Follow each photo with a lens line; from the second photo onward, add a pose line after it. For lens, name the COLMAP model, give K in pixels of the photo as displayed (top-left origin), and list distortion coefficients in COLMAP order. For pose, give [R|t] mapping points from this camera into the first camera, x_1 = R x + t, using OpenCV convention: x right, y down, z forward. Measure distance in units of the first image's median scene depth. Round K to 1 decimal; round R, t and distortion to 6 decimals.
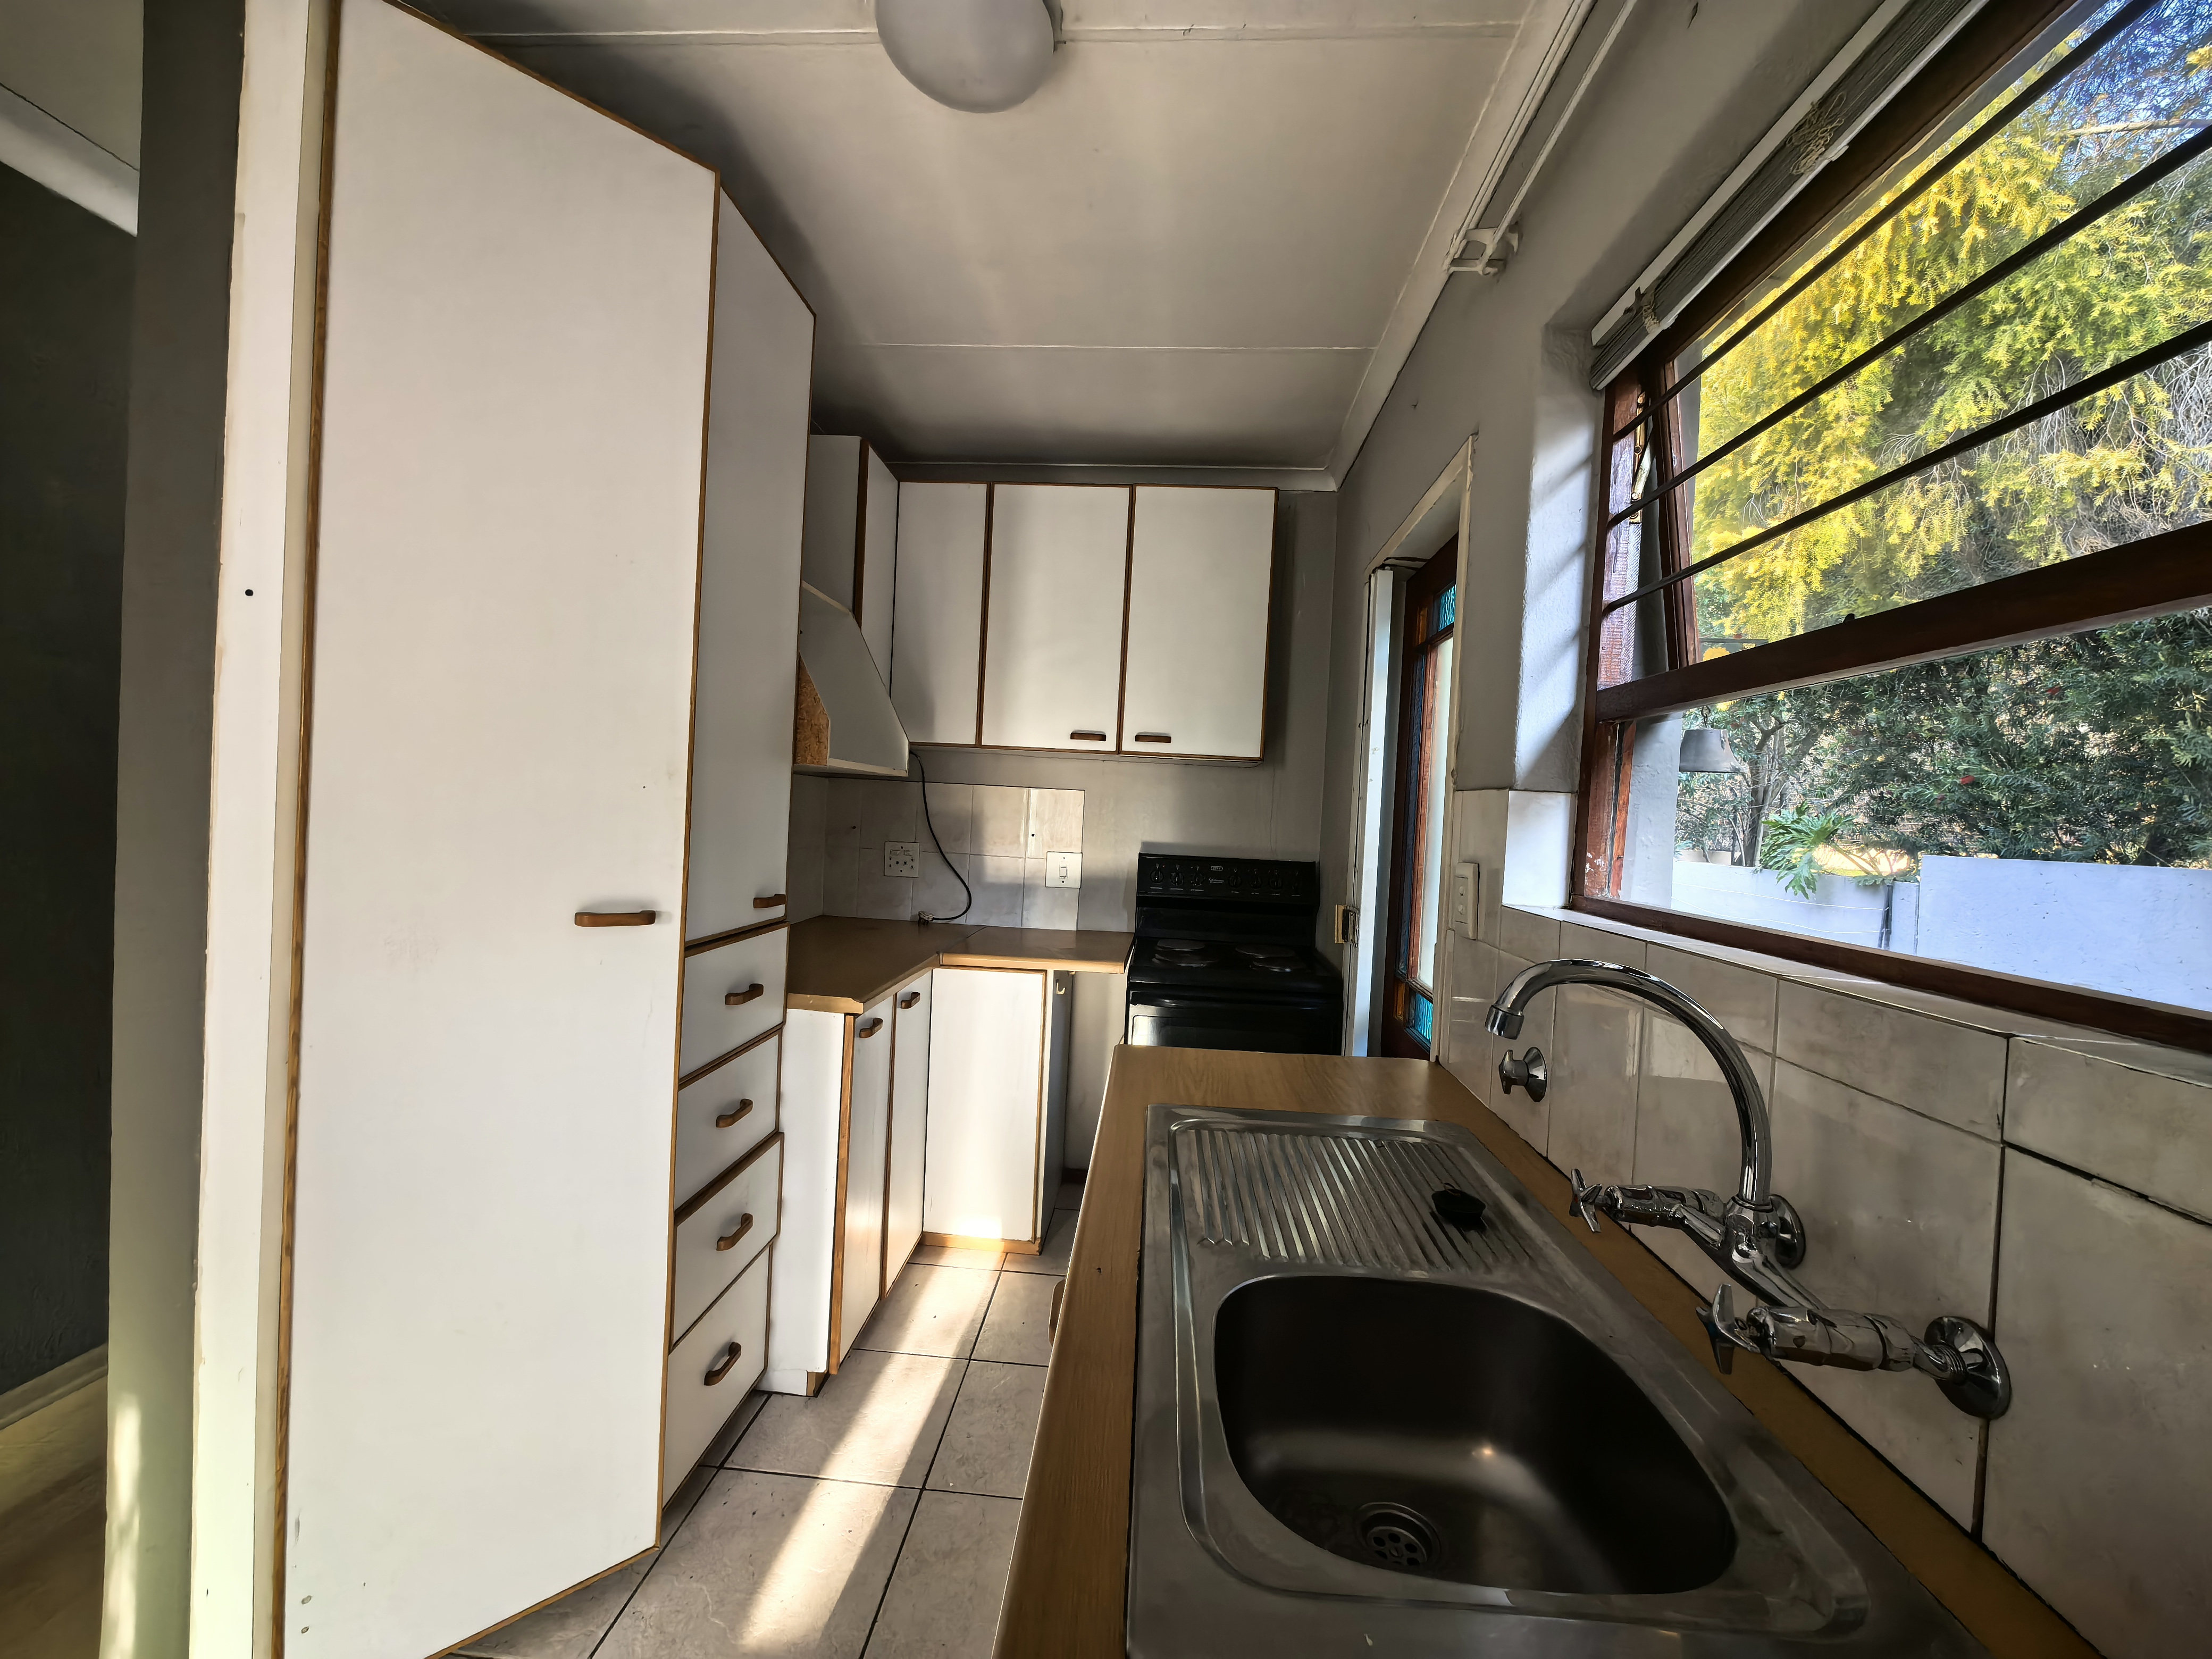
lens RADIAL K [[862.5, 0, 1106.0], [0, 862.5, 829.5], [0, 0, 1]] dist [-0.002529, -0.000907]
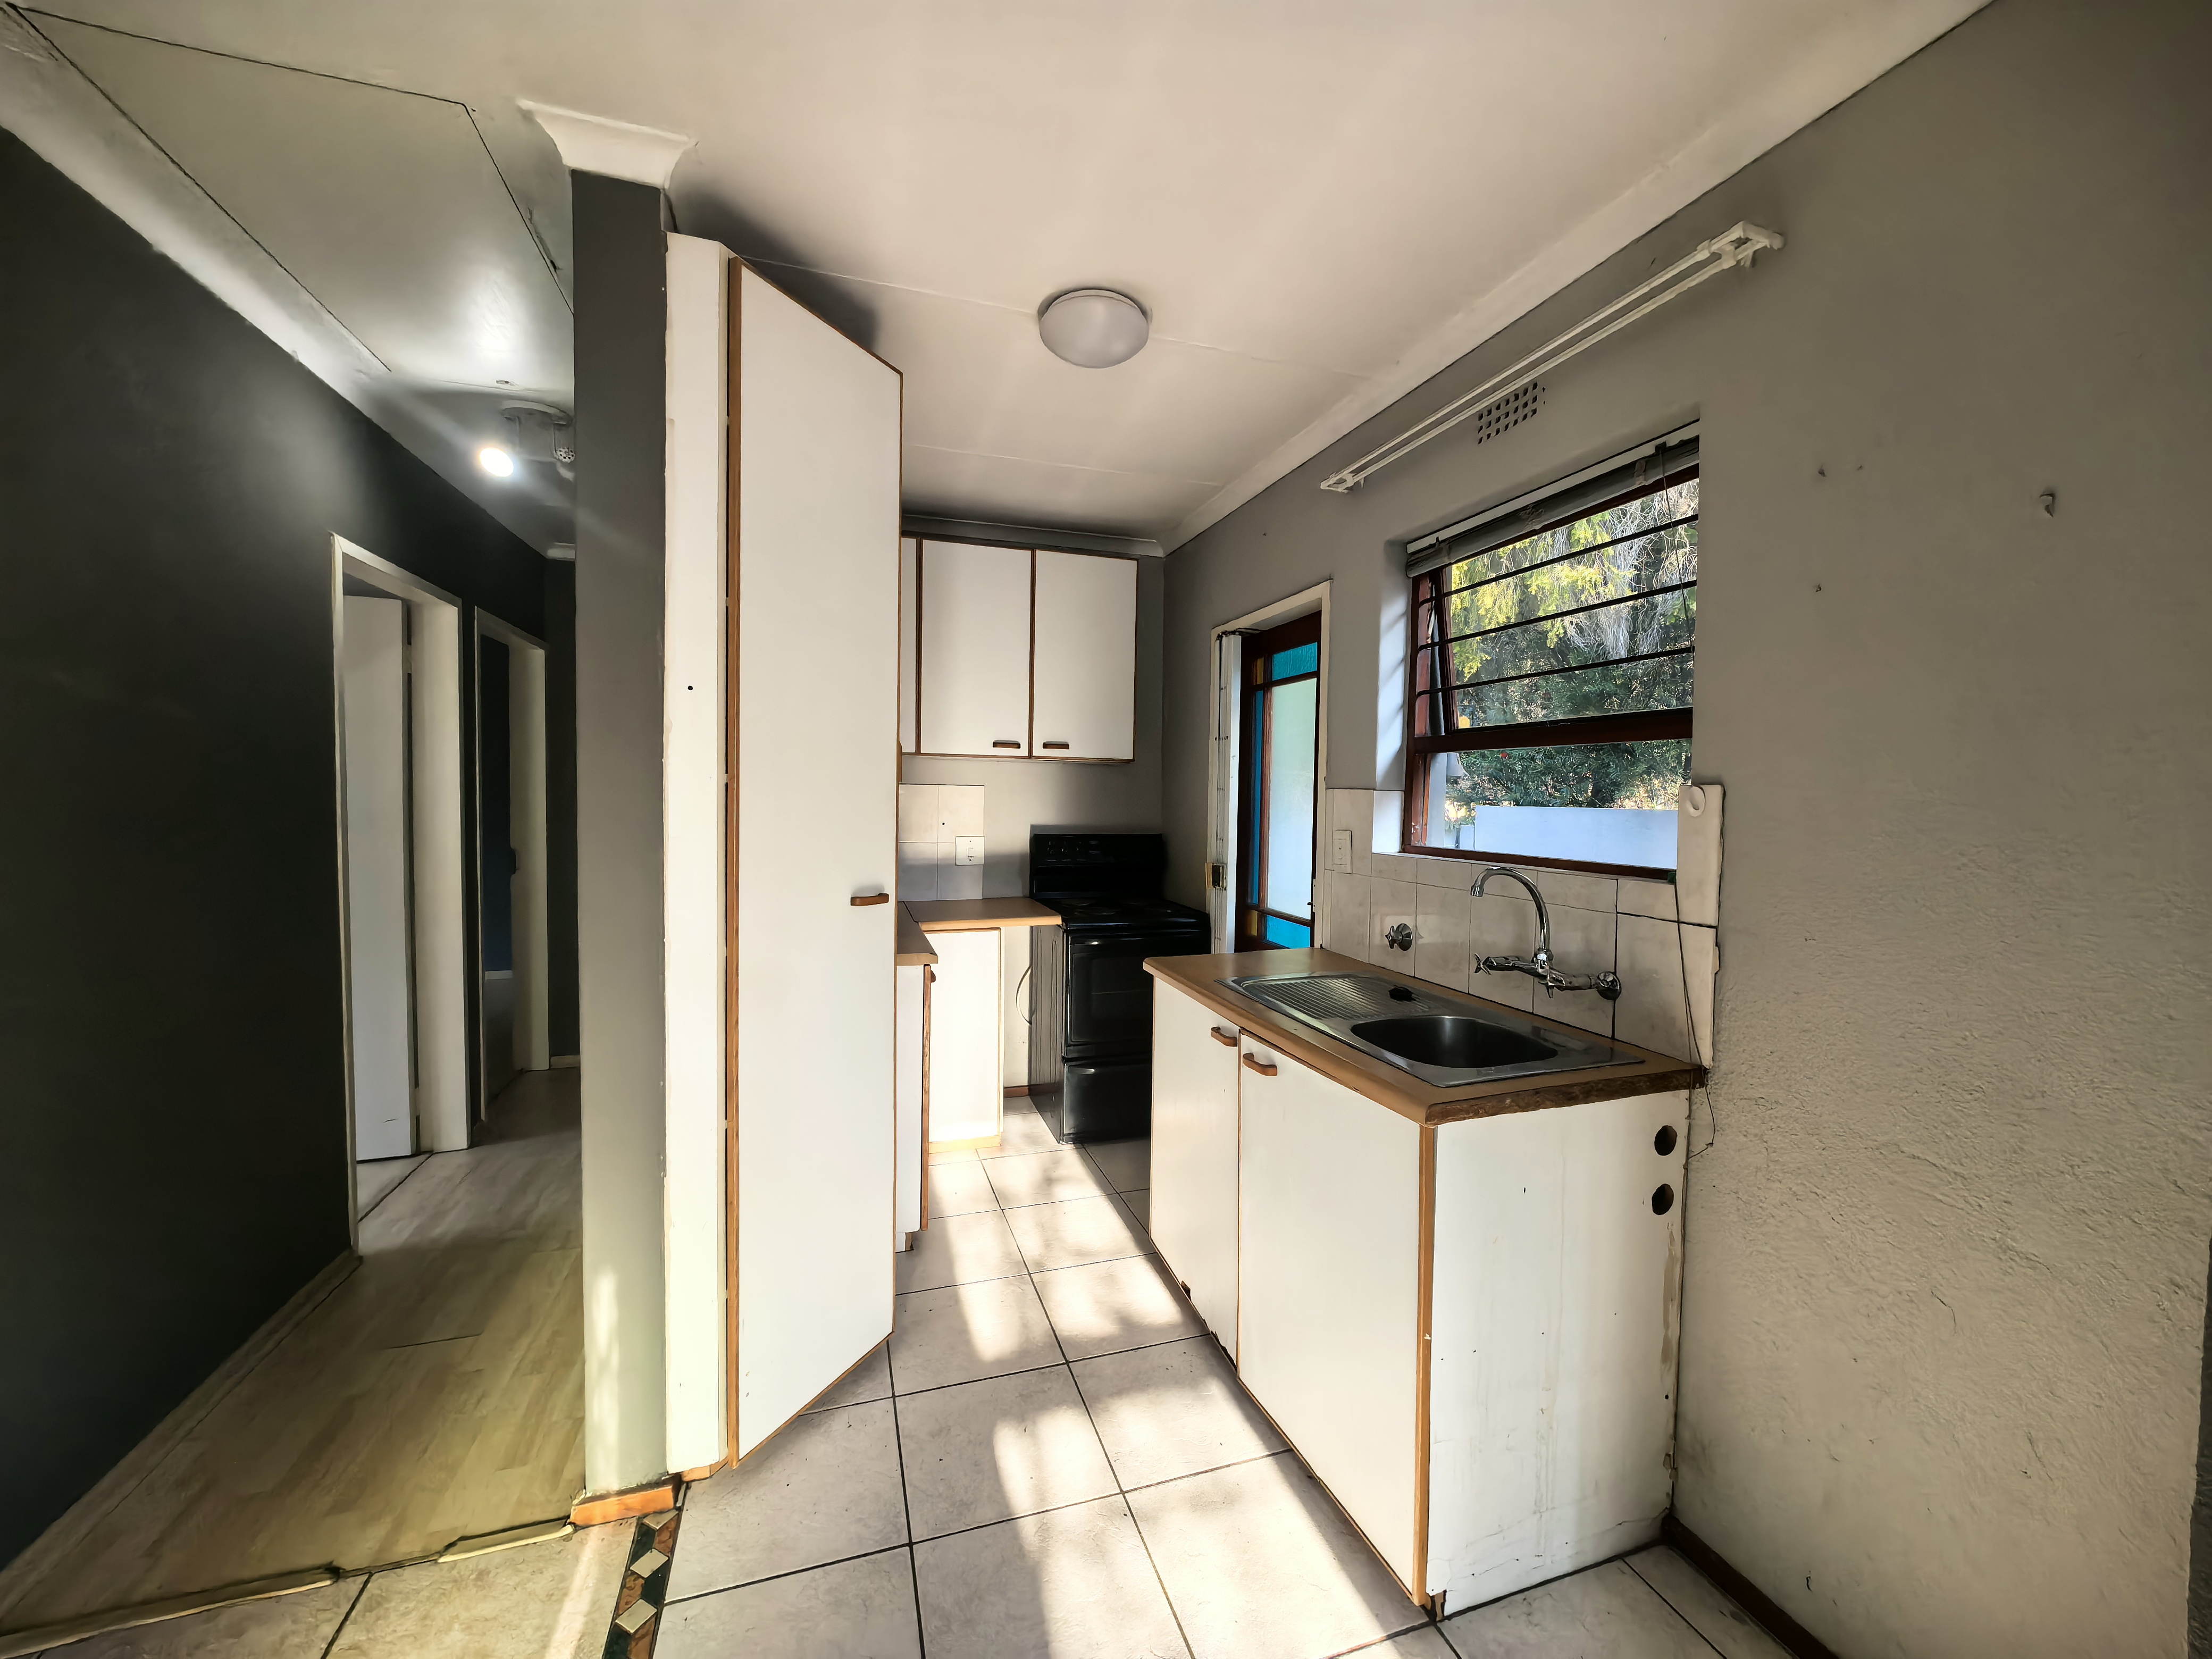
lens RADIAL K [[862.5, 0, 1106.0], [0, 862.5, 829.5], [0, 0, 1]] dist [-0.002529, -0.000907]
pose [[0.926538, -0.051752, 0.372624, -0.390124], [0.039540, 0.998403, 0.040346, -0.030343], [-0.374117, -0.022649, 0.927105, -0.258243]]
